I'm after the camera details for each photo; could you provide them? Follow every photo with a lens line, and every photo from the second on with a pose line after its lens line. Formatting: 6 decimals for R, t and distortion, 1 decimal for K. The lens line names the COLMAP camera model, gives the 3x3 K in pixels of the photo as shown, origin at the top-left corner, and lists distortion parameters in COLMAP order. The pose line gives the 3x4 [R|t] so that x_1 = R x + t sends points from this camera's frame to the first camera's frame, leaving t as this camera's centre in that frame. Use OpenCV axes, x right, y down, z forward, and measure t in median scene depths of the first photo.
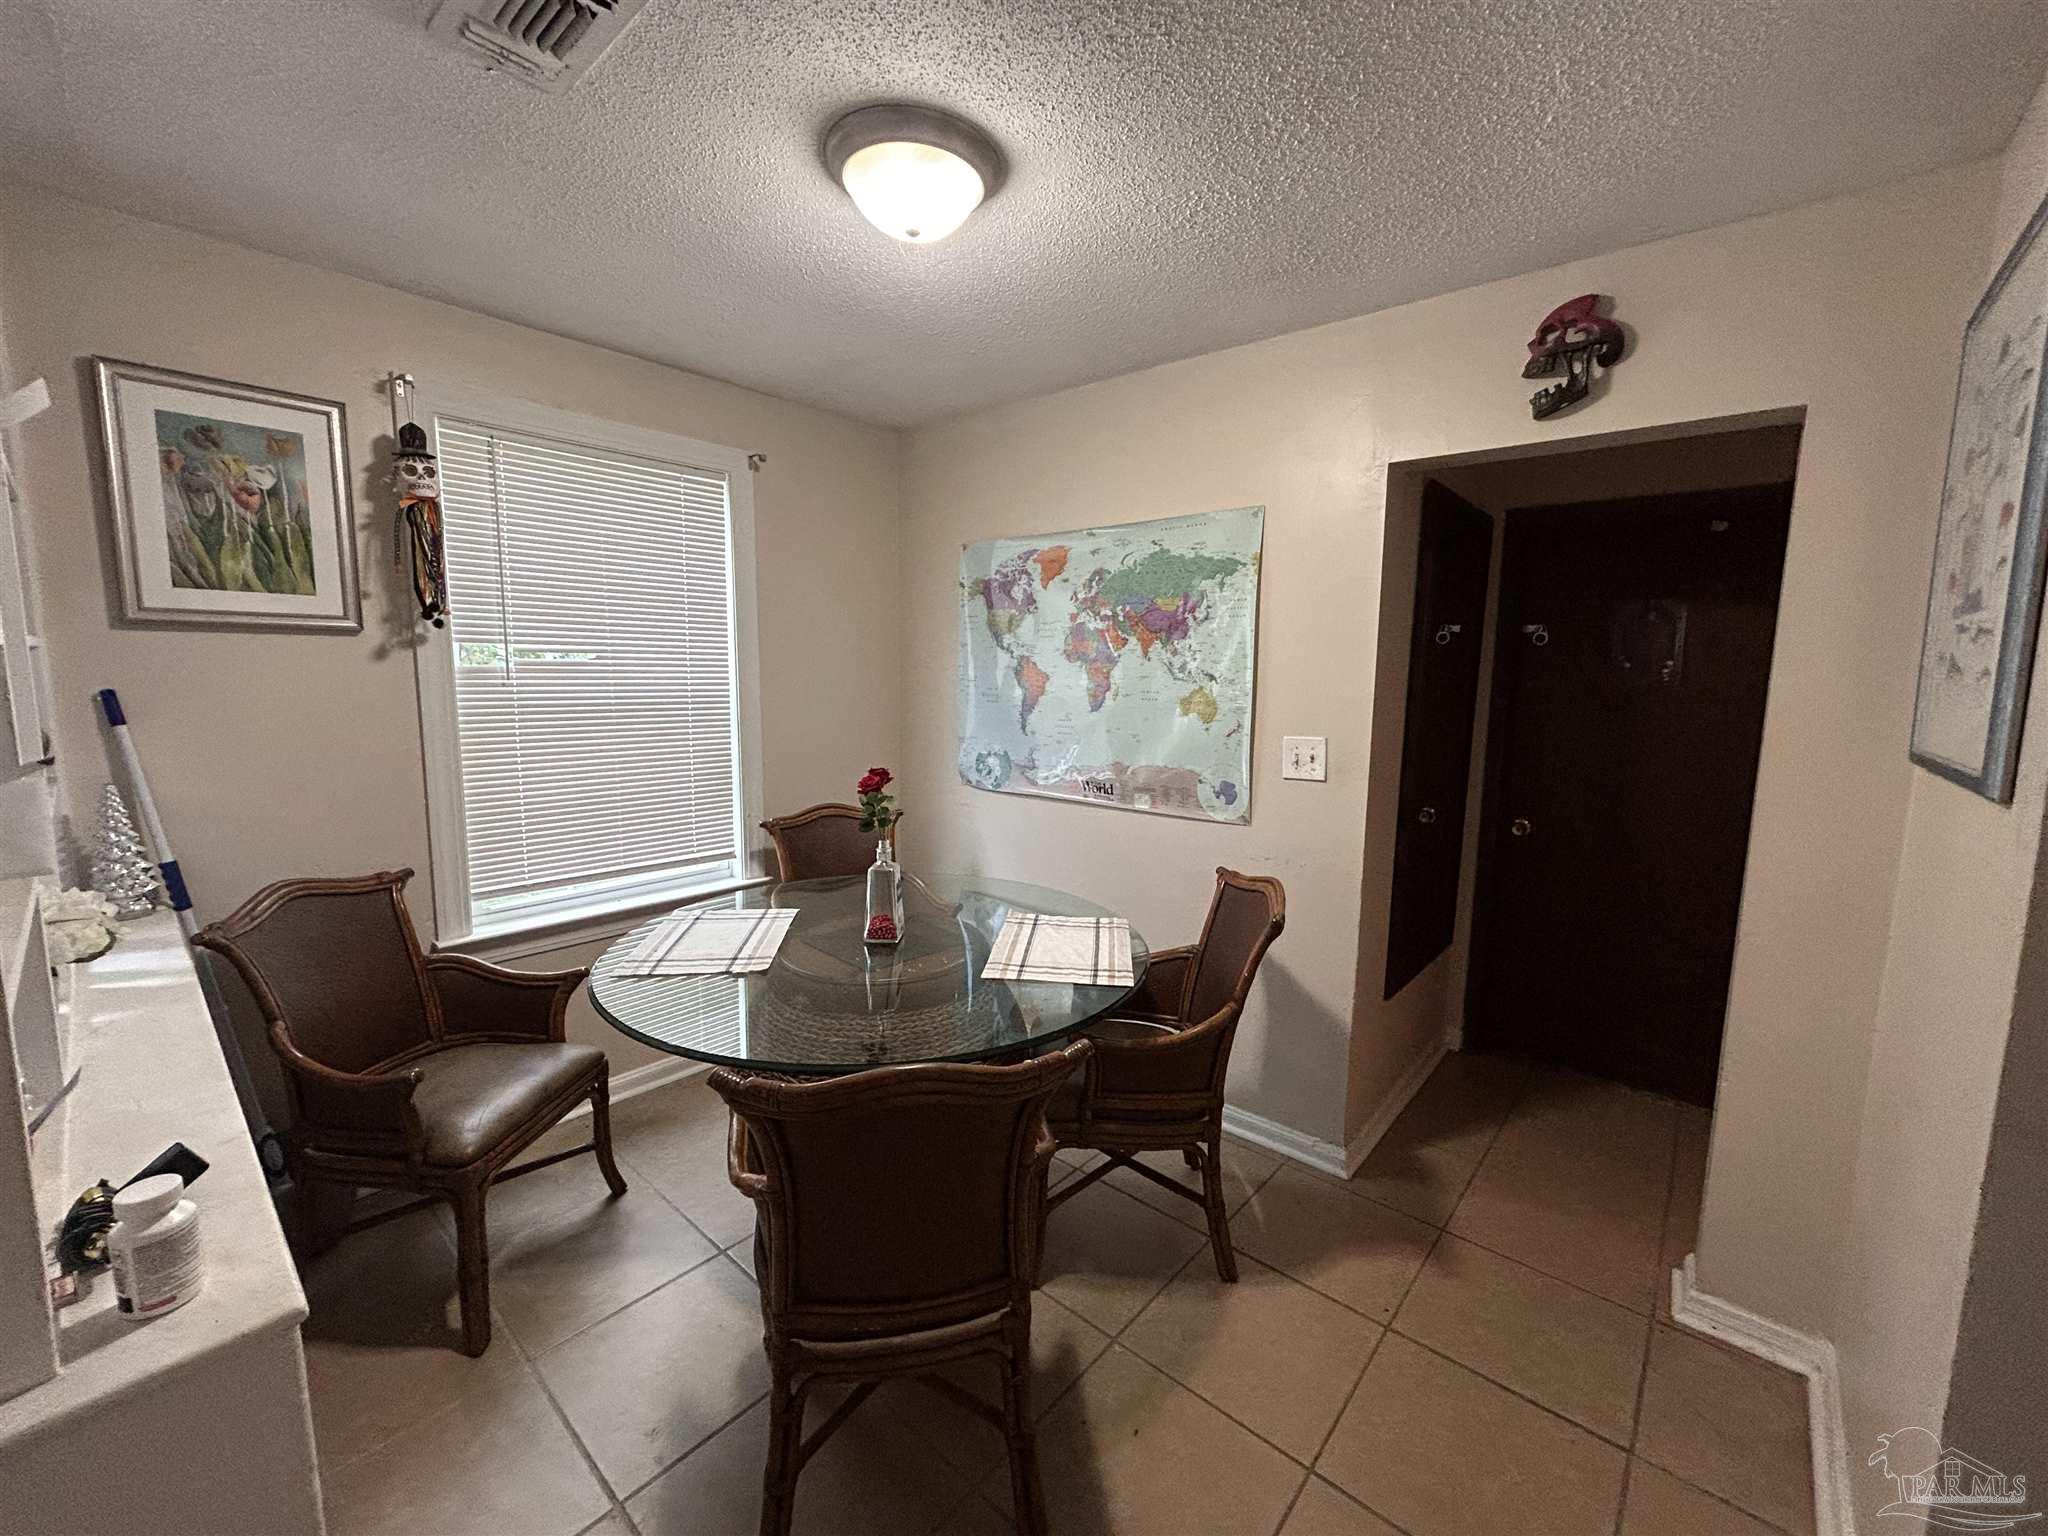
lens RADIAL K [[821.1, 0, 1024.2], [0, 821.1, 770.4], [0, 0, 1]] dist [-0.006566, 0.000693]
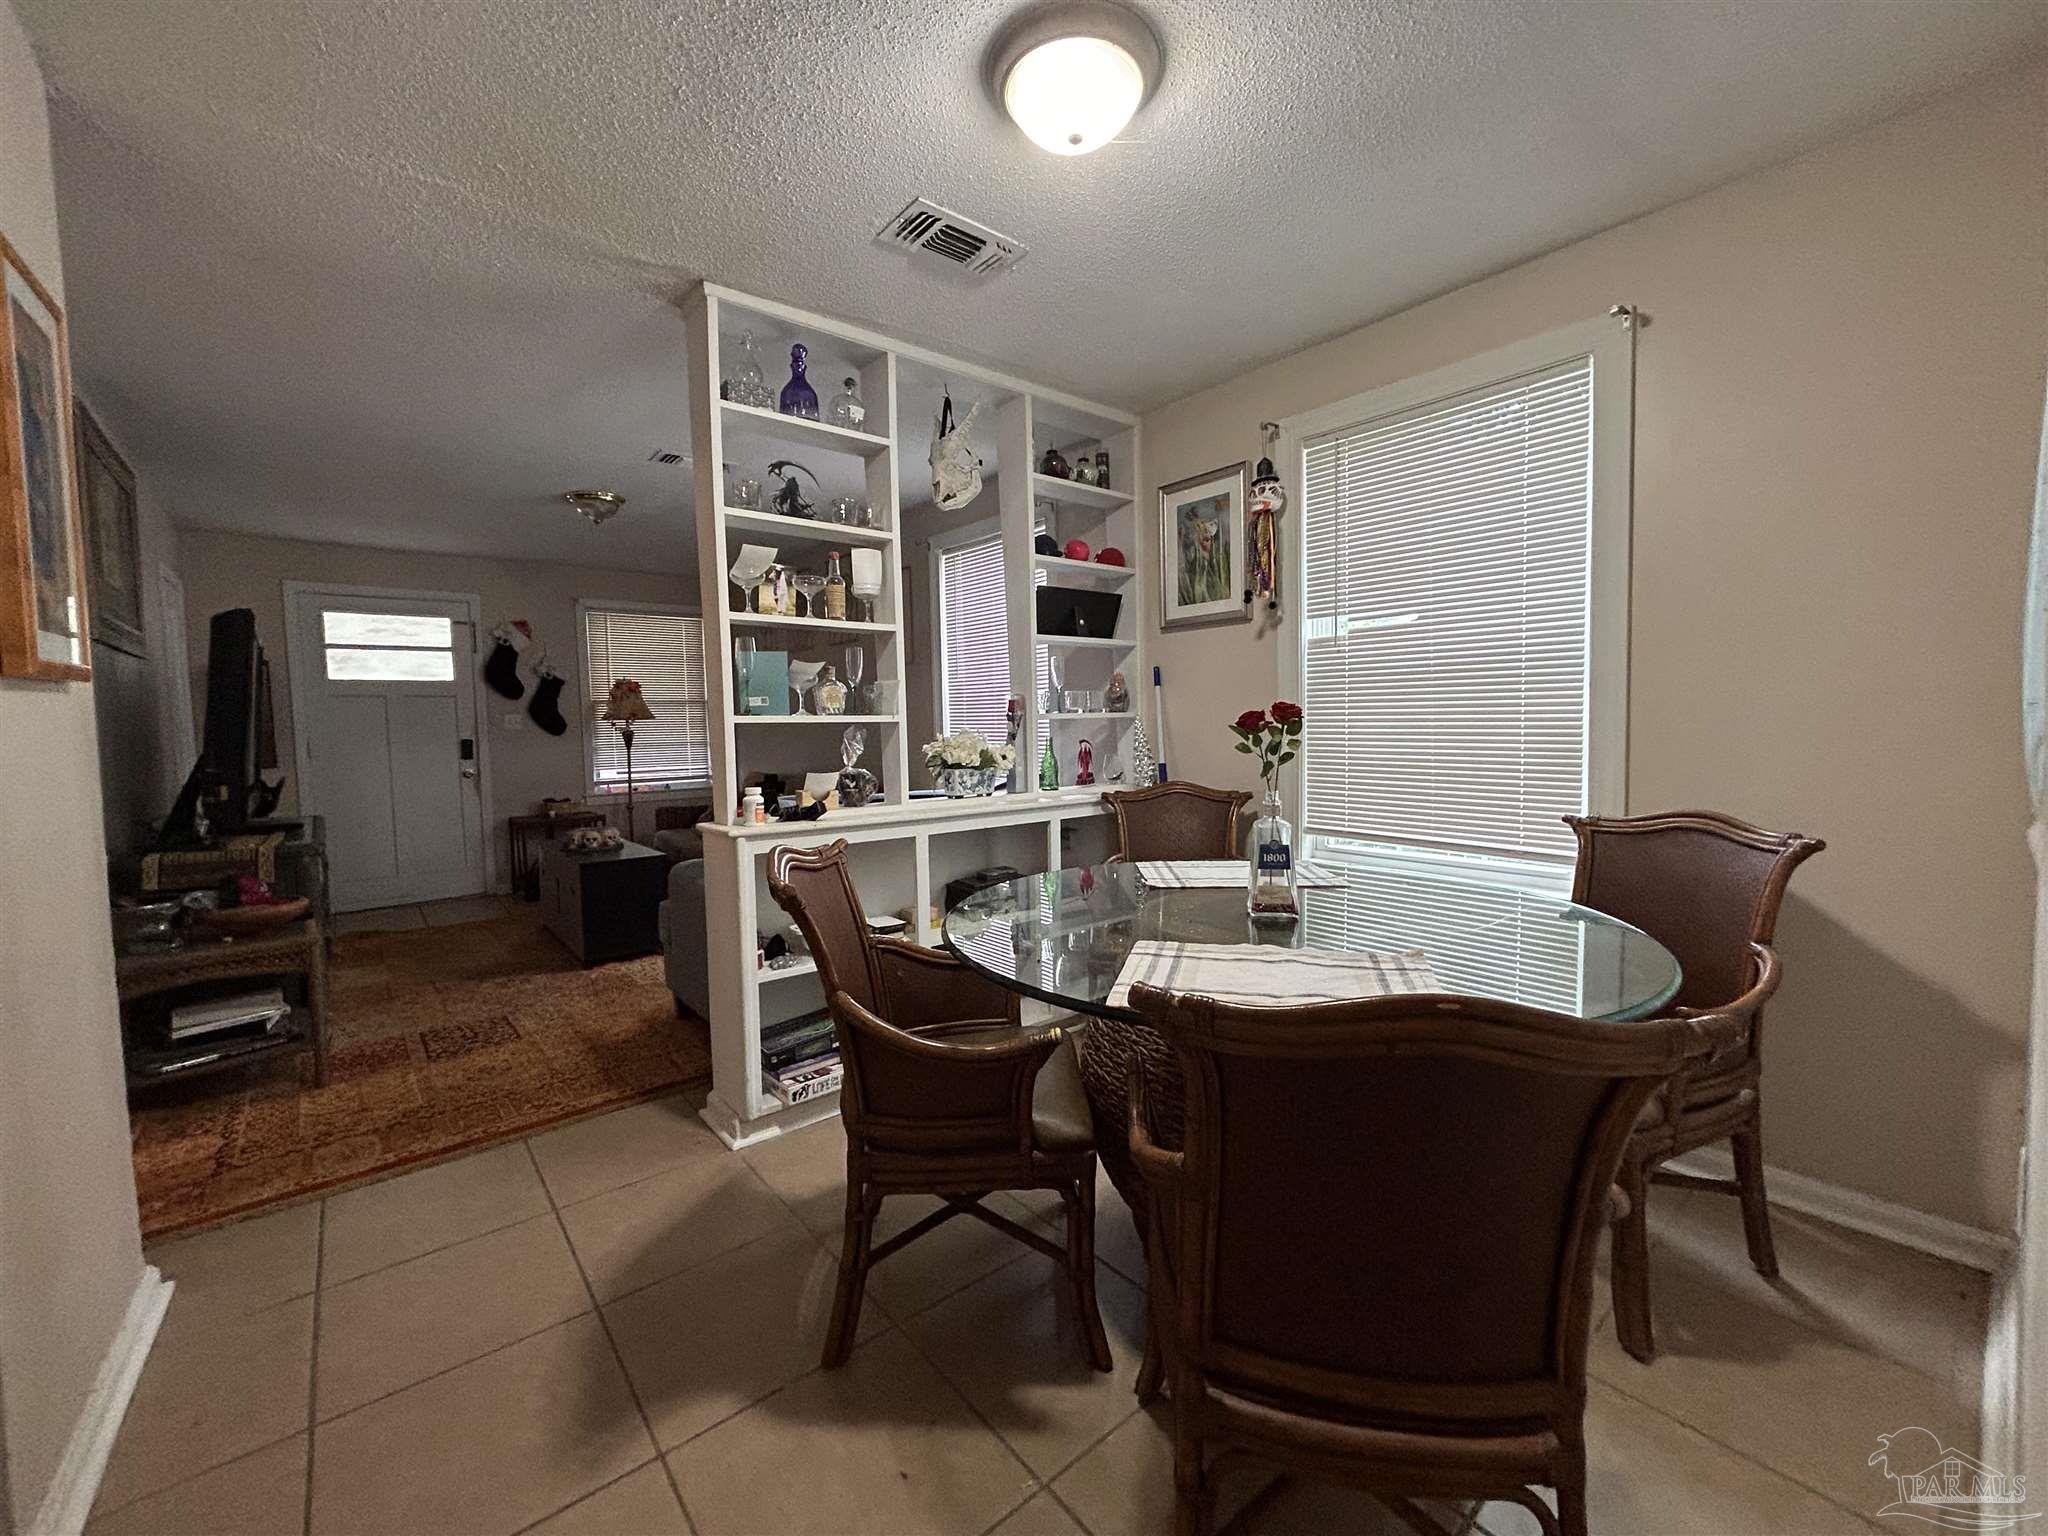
lens RADIAL K [[821.1, 0, 1021.0], [0, 821.1, 772.8], [0, 0, 1]] dist [-0.006566, 0.000693]
pose [[-0.164224, 0.050974, -0.985105, 0.527059], [-0.109362, 0.991567, 0.069540, 0.030017], [0.980342, 0.119153, -0.157264, 0.693178]]
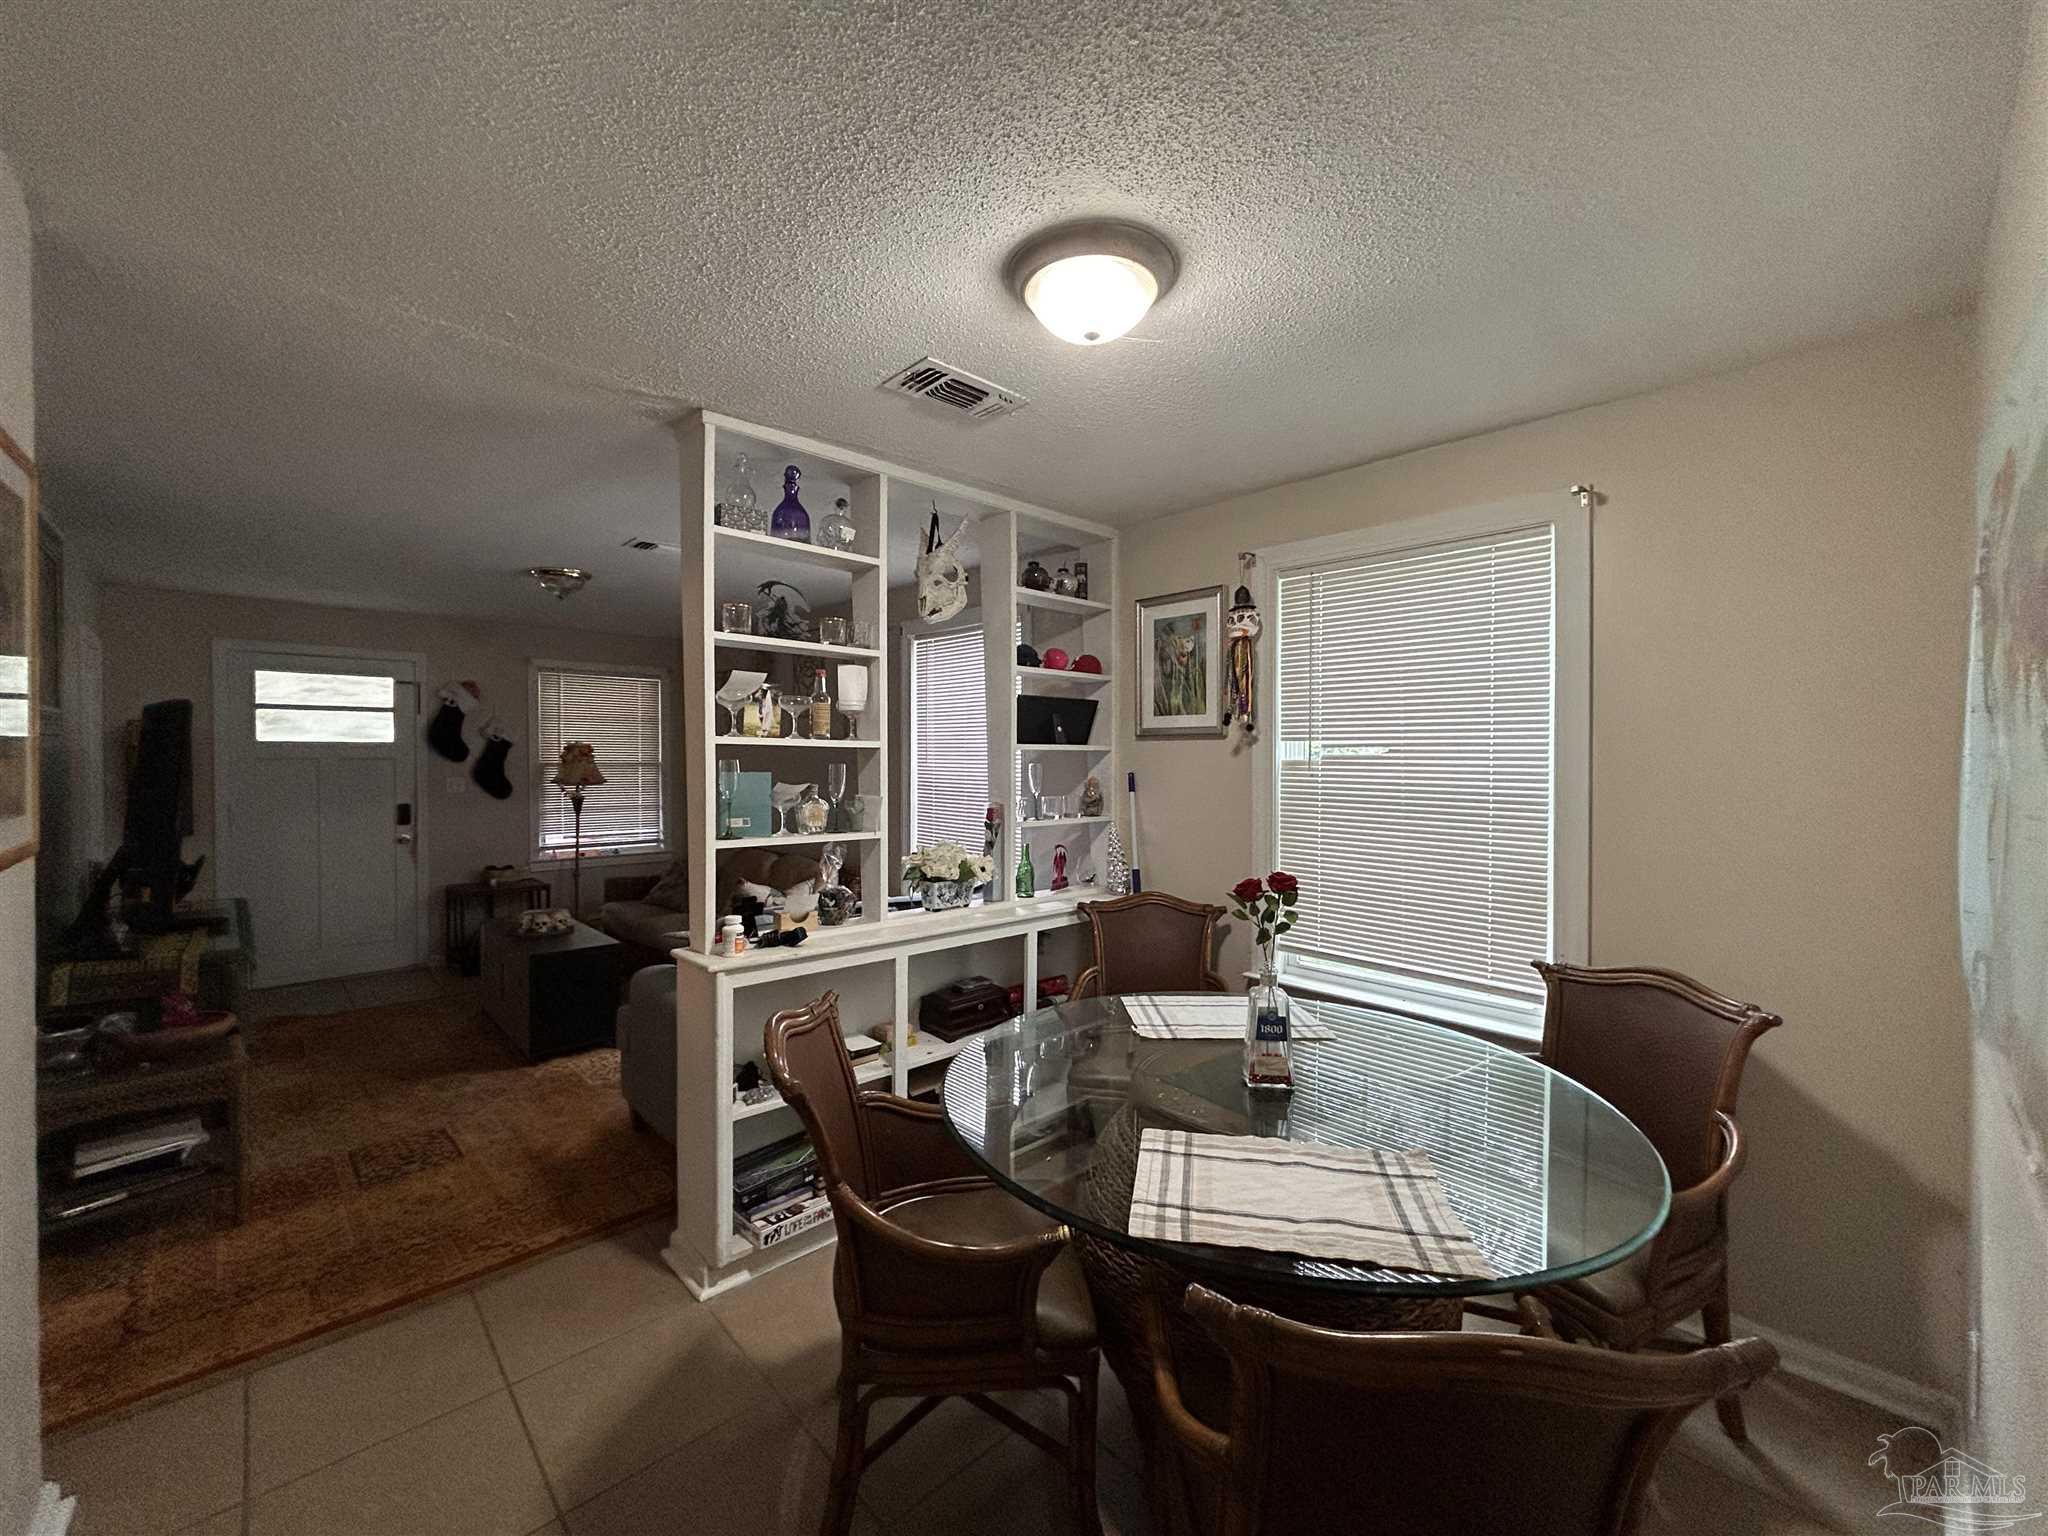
lens RADIAL K [[821.1, 0, 1022.4], [0, 821.1, 771.4], [0, 0, 1]] dist [-0.006566, 0.000693]
pose [[-0.099019, 0.000686, -0.995085, 0.532871], [-0.132686, 0.991061, 0.013886, -0.064389], [0.986200, 0.133409, -0.098043, 0.637262]]
